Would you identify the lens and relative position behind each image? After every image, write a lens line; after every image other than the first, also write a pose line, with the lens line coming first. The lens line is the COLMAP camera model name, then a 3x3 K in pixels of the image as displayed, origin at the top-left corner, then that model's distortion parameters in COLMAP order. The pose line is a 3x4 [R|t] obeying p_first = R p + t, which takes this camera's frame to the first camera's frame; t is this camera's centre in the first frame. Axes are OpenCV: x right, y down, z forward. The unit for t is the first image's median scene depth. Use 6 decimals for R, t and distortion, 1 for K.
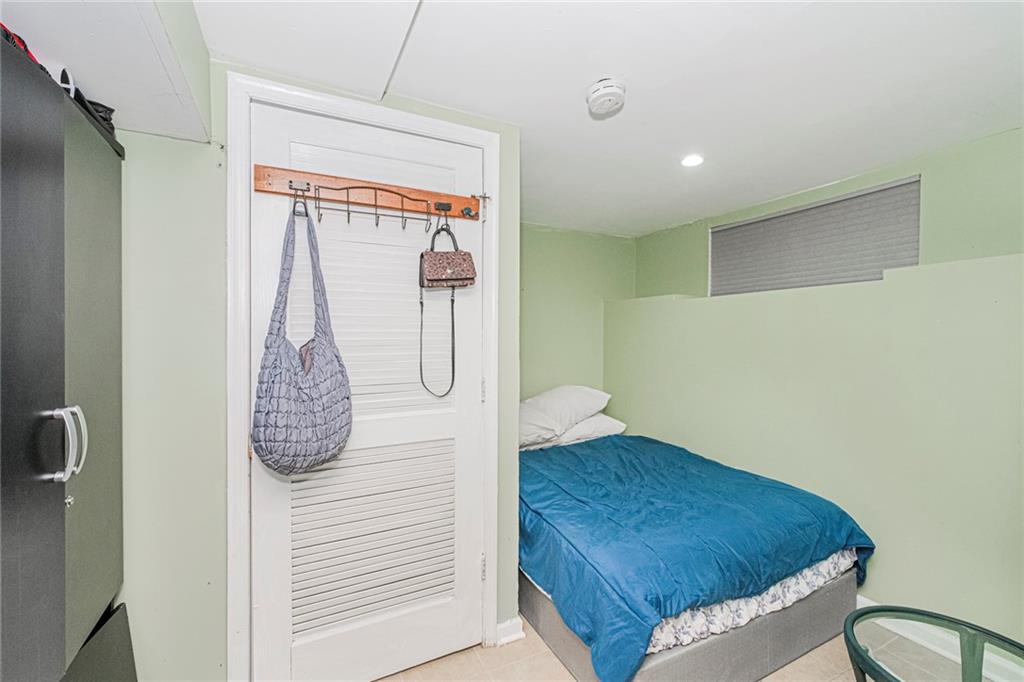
lens RADIAL K [[432.3, 0, 509.0], [0, 432.3, 341.7], [0, 0, 1]] dist [-0.001302, -0.000141]
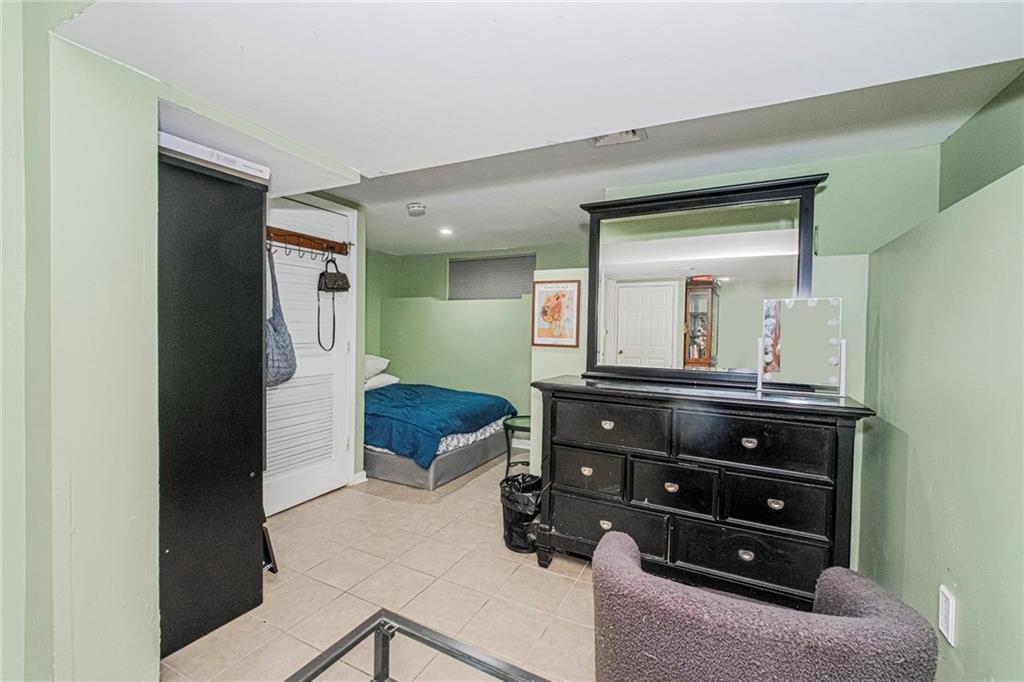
lens RADIAL K [[432.3, 0, 509.0], [0, 432.3, 341.7], [0, 0, 1]] dist [-0.001302, -0.000141]
pose [[0.809469, -0.005612, 0.587136, -0.606097], [-0.008026, 0.999755, 0.020622, 0.043614], [-0.587108, -0.021405, 0.809225, -0.925118]]
